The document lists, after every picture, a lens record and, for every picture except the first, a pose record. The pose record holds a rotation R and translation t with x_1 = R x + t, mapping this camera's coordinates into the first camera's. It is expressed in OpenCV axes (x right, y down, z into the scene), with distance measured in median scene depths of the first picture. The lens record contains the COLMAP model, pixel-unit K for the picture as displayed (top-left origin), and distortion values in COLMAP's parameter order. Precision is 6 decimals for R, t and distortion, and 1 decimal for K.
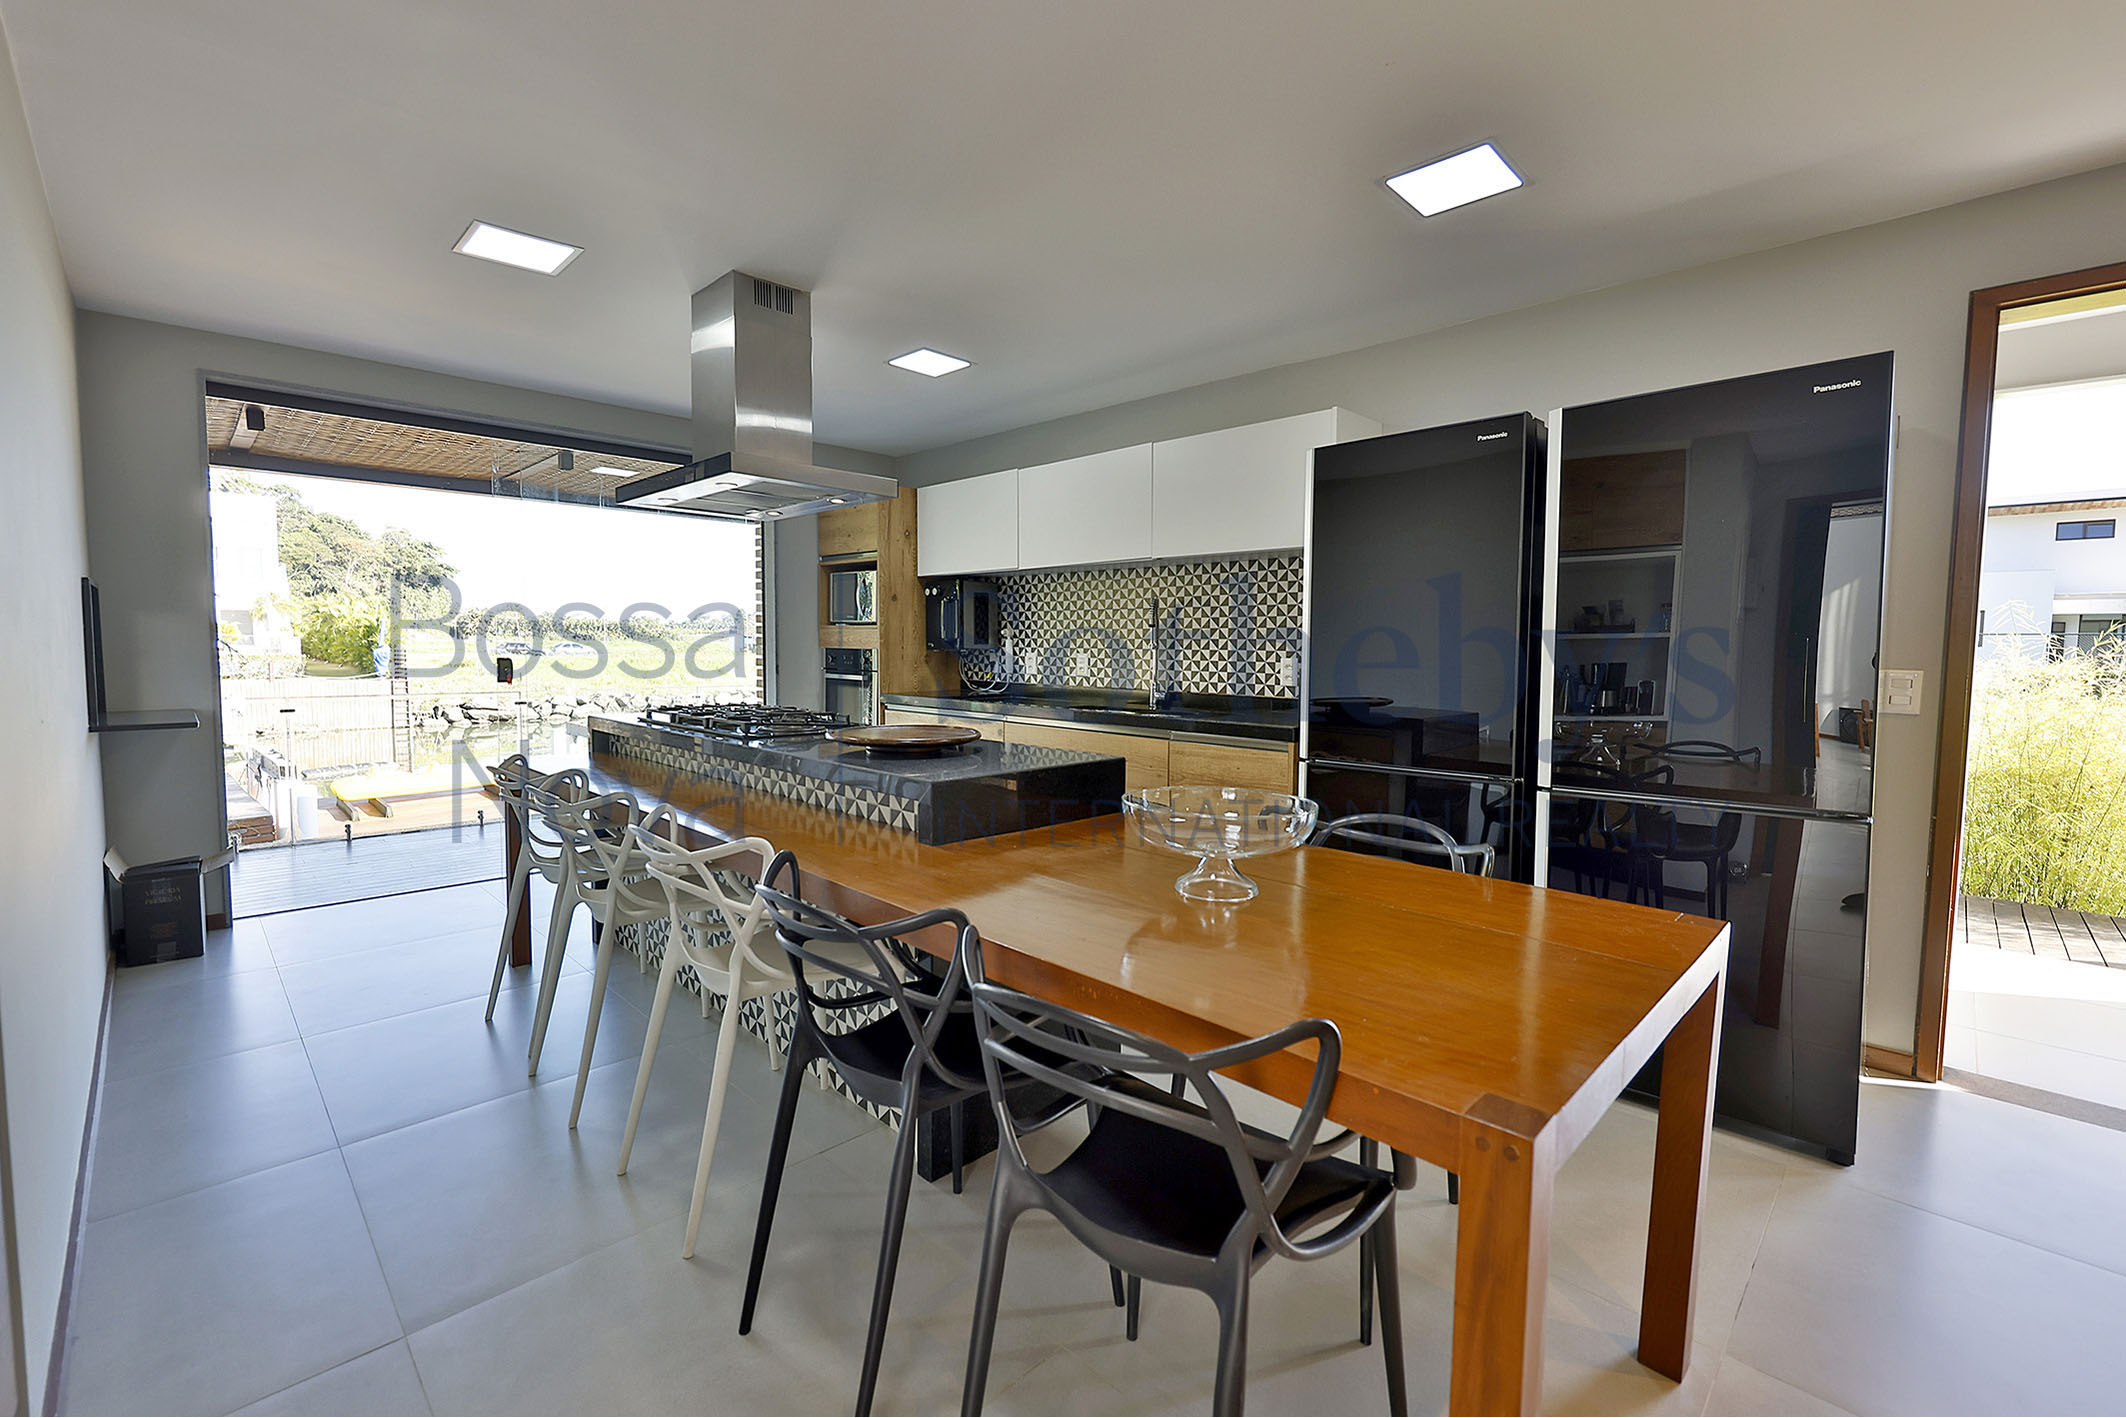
lens RADIAL K [[902.9, 0, 1062.9], [0, 902.9, 706.3], [0, 0, 1]] dist [-0.003288, 0.002950]
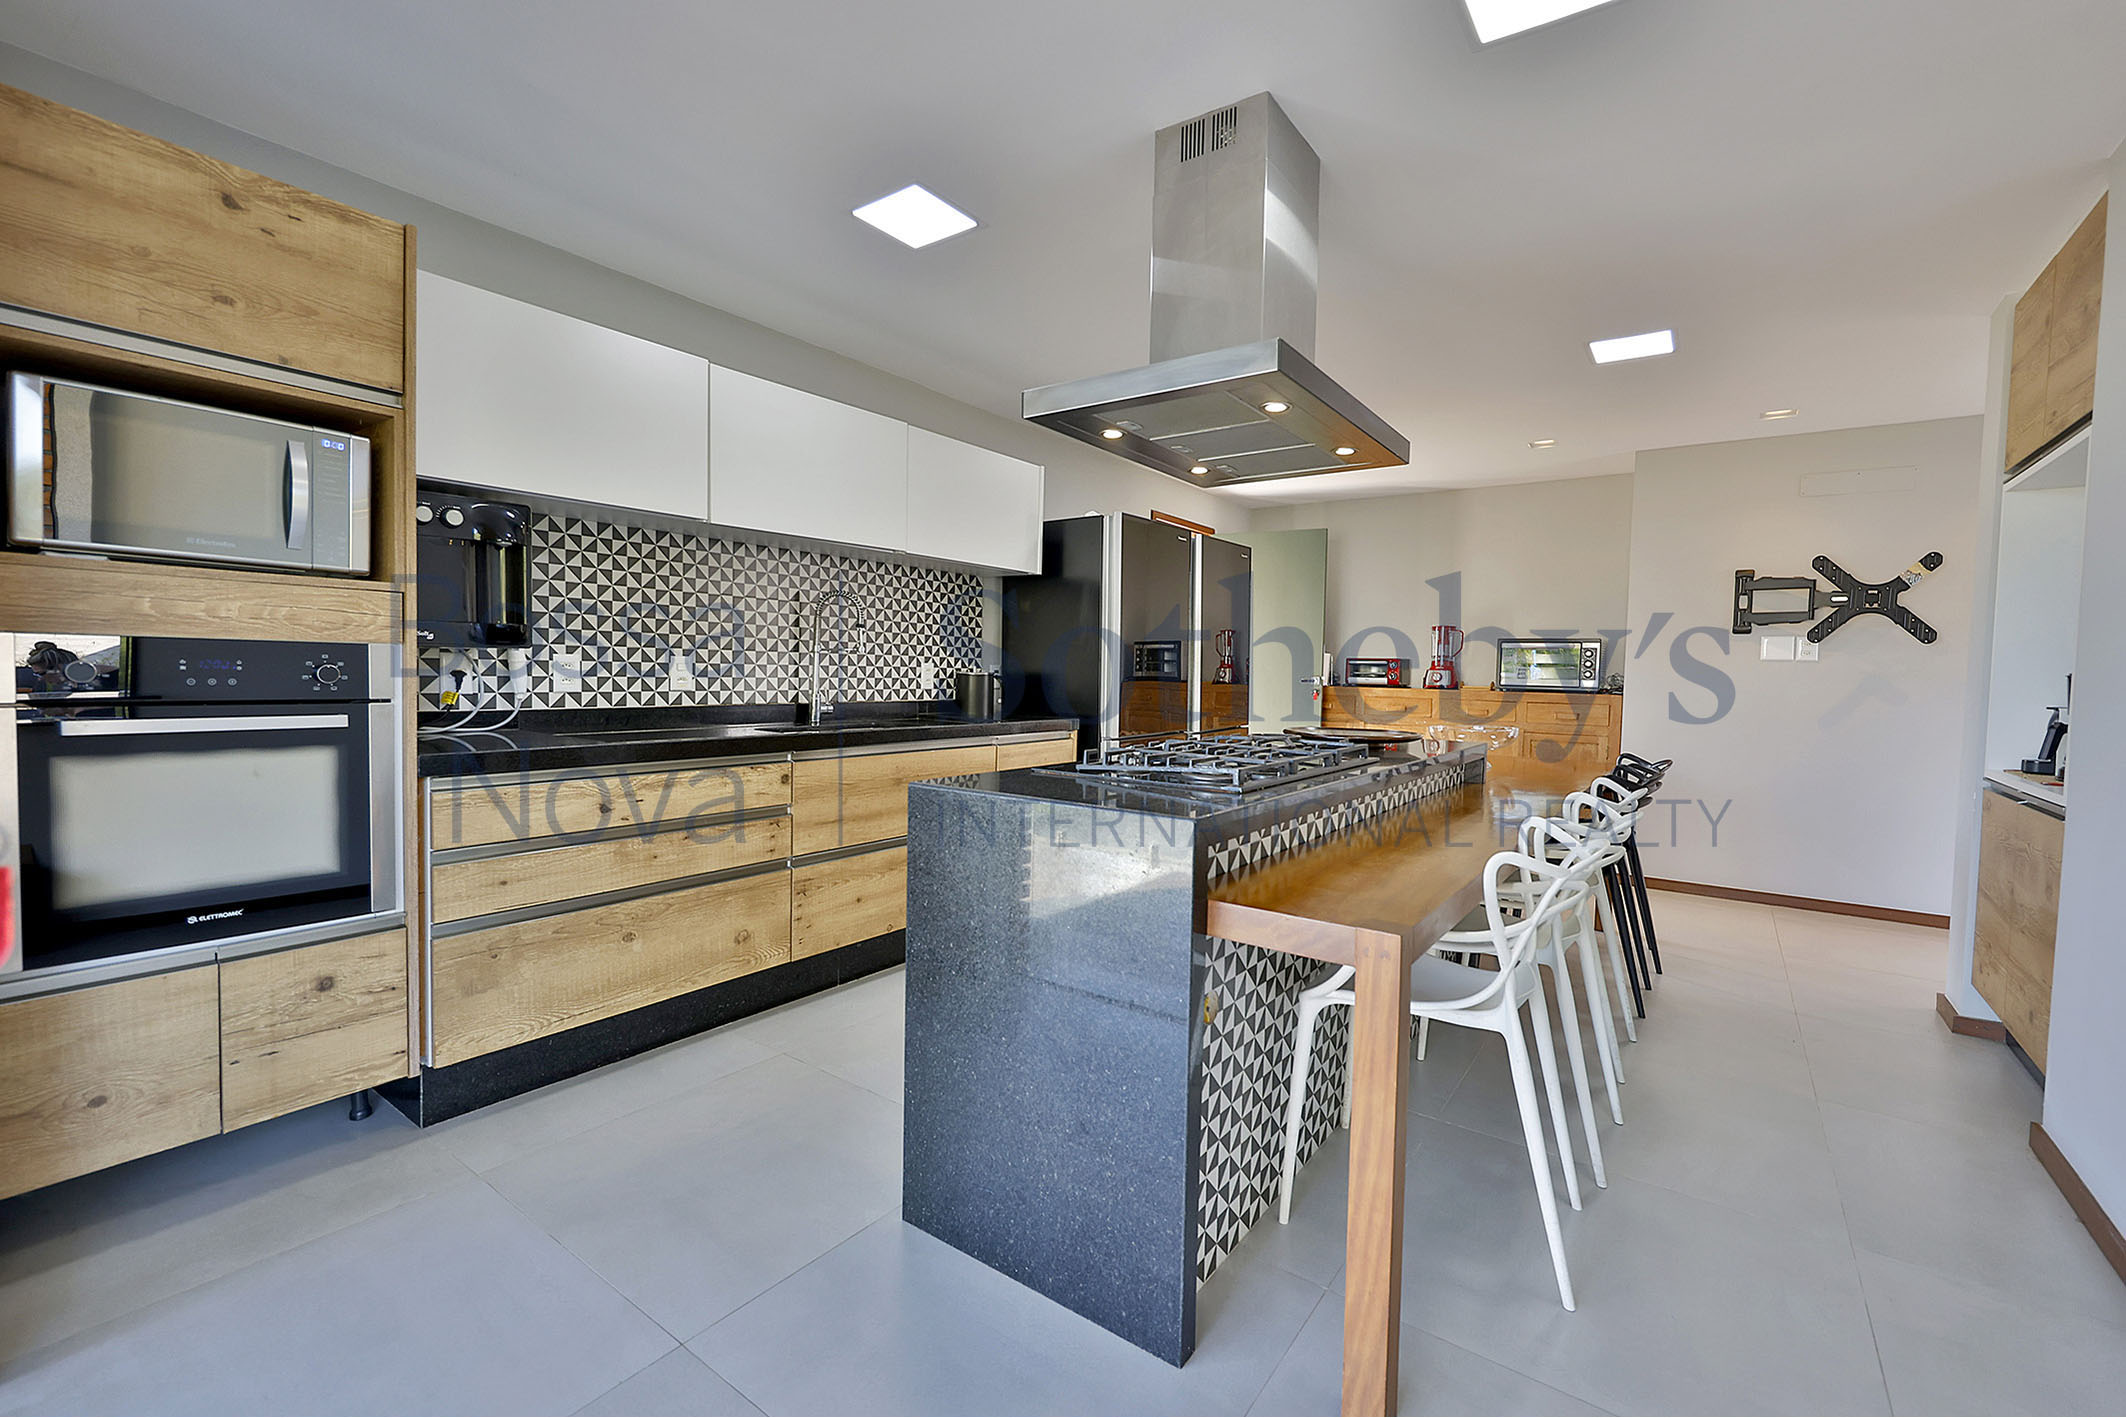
lens RADIAL K [[902.9, 0, 1061.7], [0, 902.9, 702.9], [0, 0, 1]] dist [-0.003288, 0.002950]
pose [[-0.169851, -0.058374, 0.983739, -0.770816], [0.035446, 0.997236, 0.065295, -0.065382], [-0.984832, 0.045961, -0.167312, 0.950158]]
